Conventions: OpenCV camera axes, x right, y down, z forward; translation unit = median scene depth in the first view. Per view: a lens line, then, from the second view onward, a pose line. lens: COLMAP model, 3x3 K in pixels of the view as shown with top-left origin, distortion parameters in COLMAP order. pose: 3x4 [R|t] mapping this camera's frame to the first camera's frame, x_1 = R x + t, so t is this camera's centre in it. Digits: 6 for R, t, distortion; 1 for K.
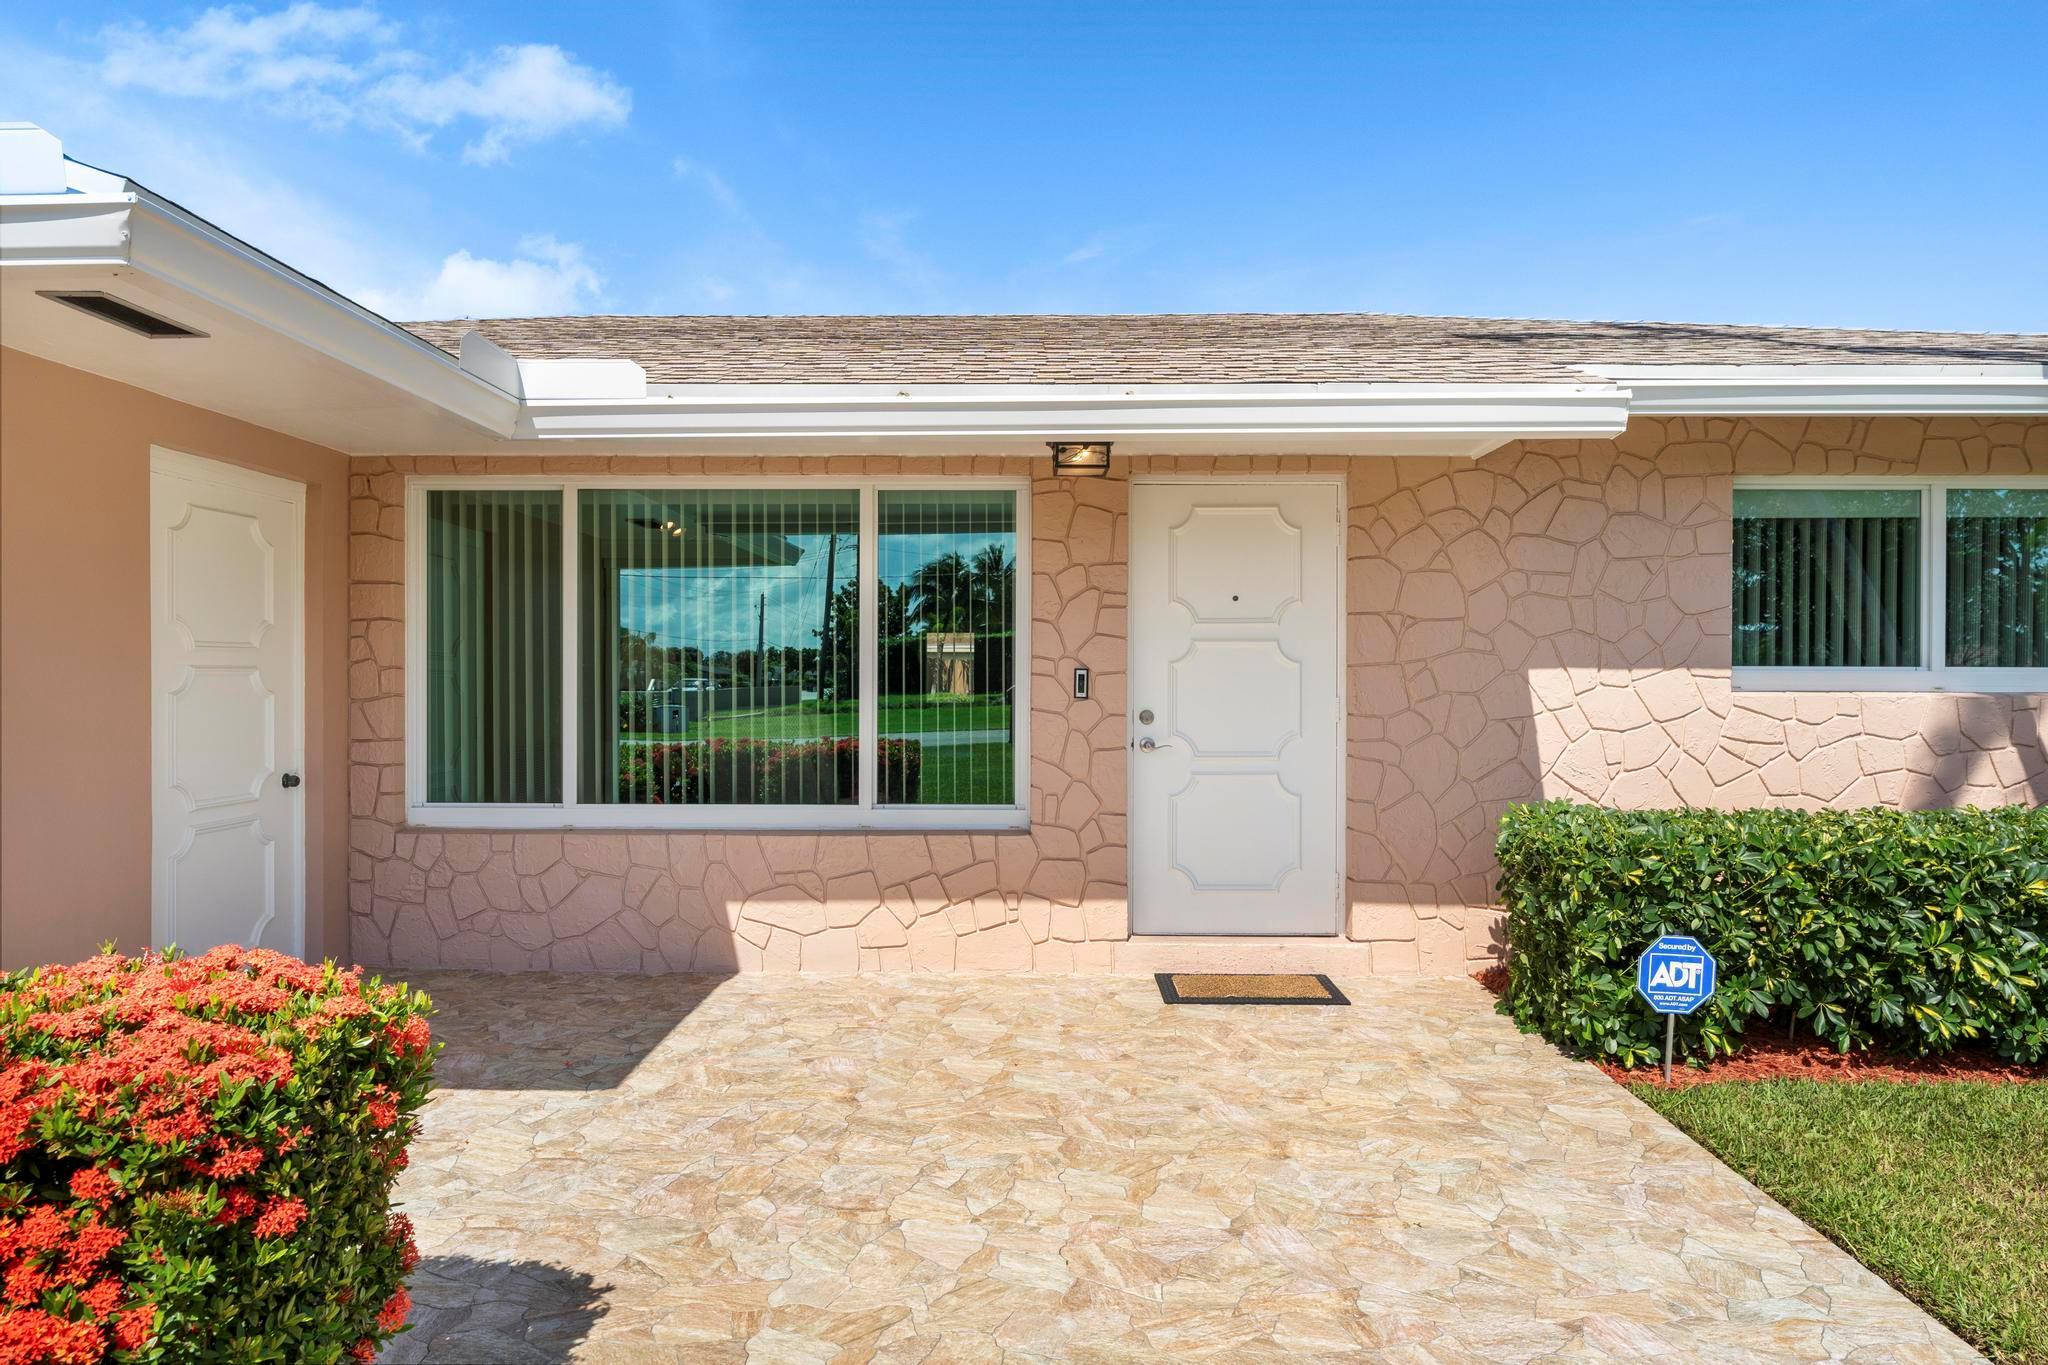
lens RADIAL K [[1228.4, 0, 1024.6], [0, 1228.4, 686.9], [0, 0, 1]] dist [-0.005975, -0.001339]
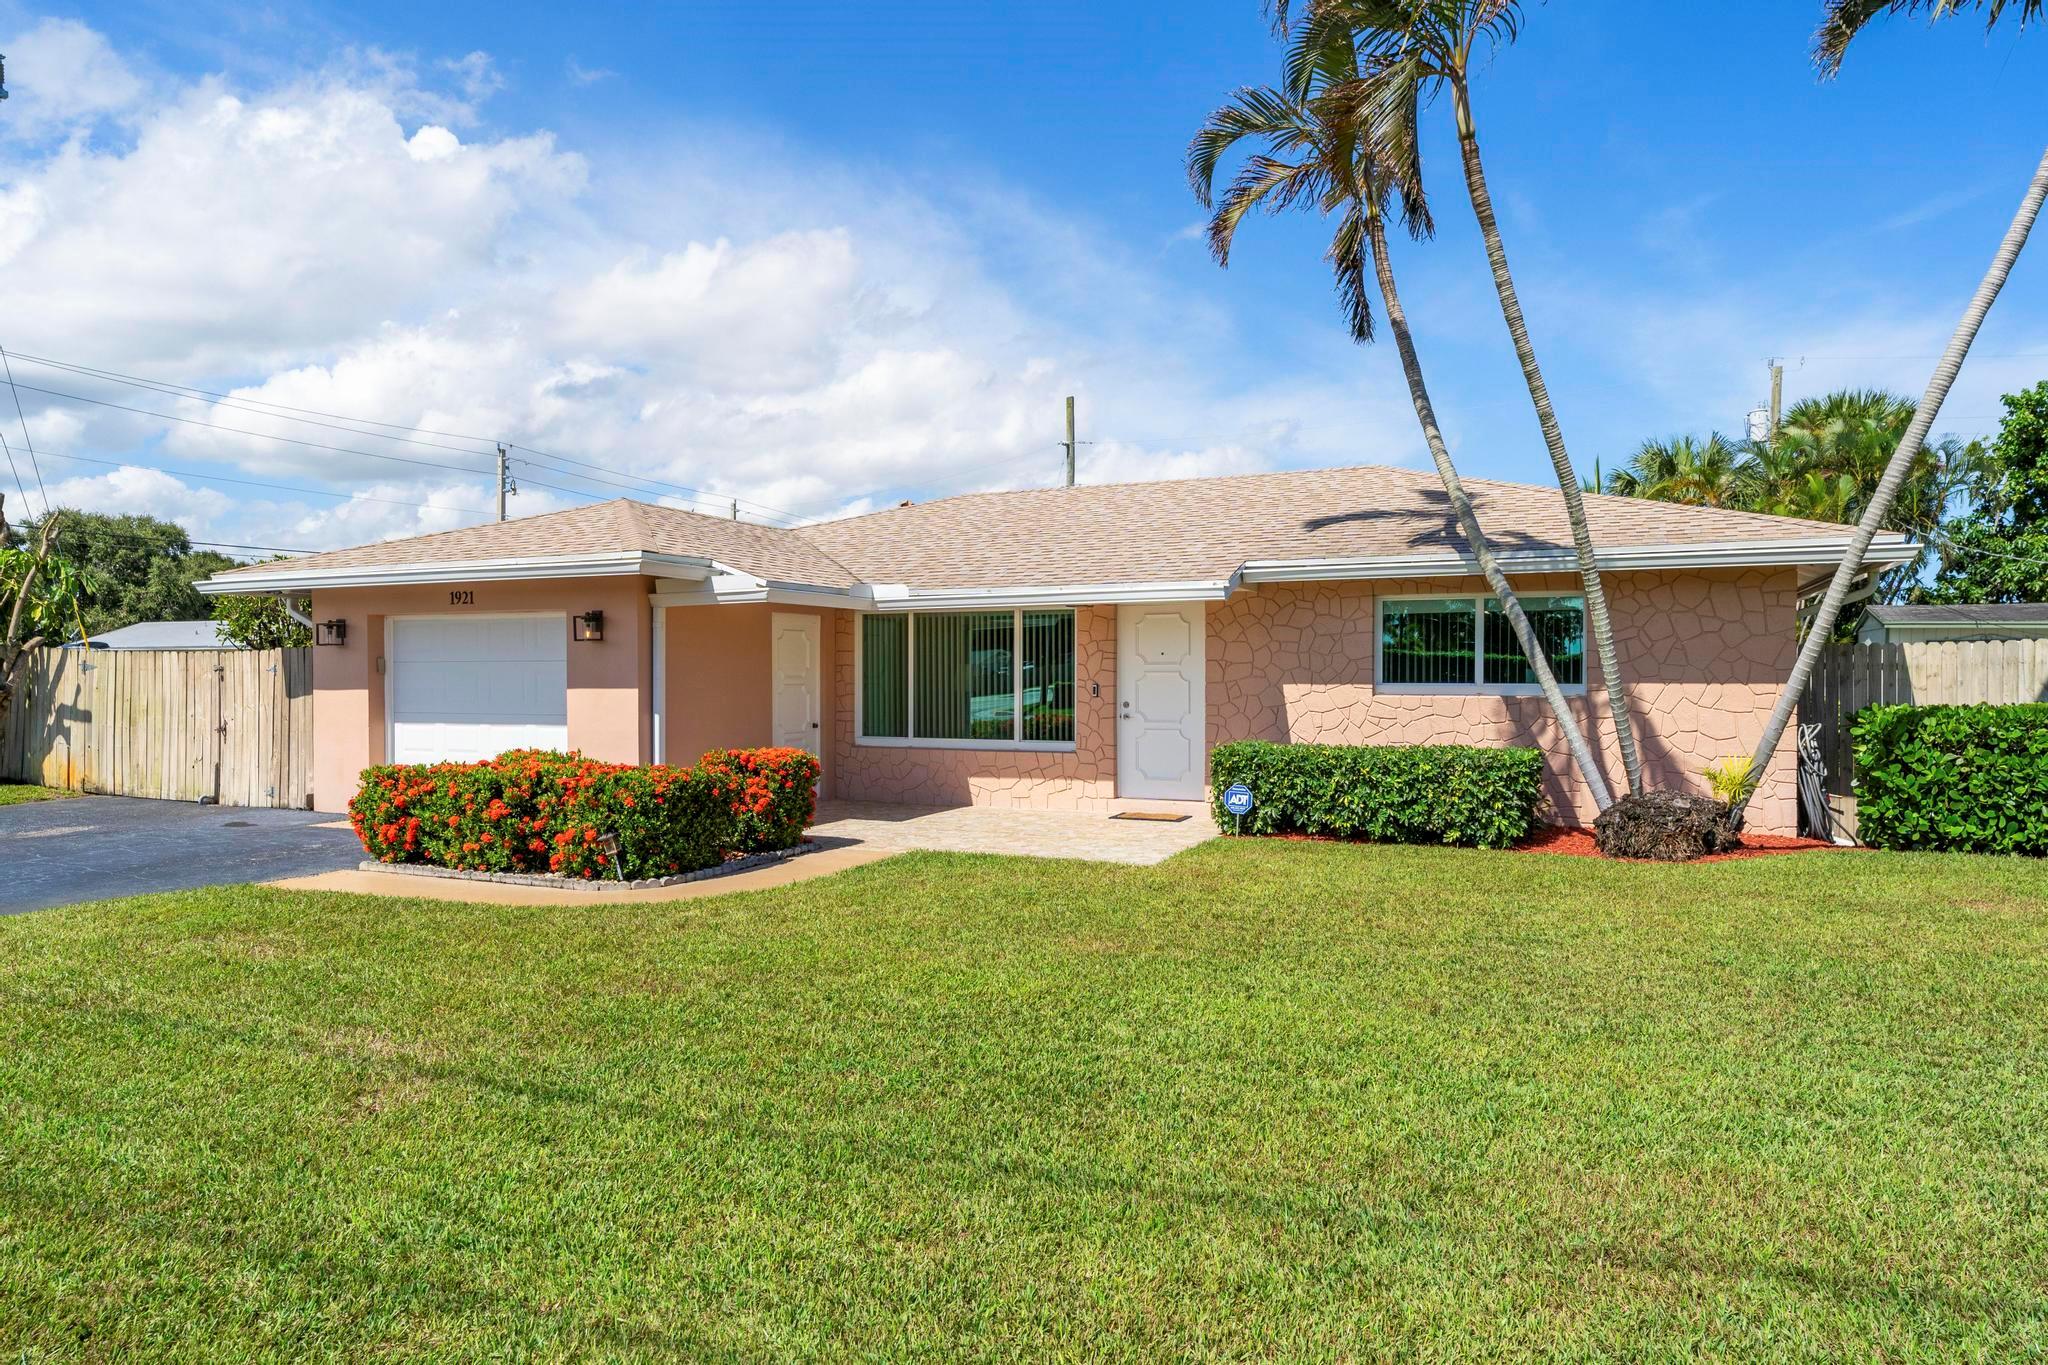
lens RADIAL K [[1228.4, 0, 1024.6], [0, 1228.4, 686.9], [0, 0, 1]] dist [-0.005975, -0.001339]
pose [[0.912753, 0.000828, -0.408510, 0.899683], [0.000338, 0.999996, 0.002782, -0.016558], [0.408511, -0.002678, 0.912750, -1.245512]]
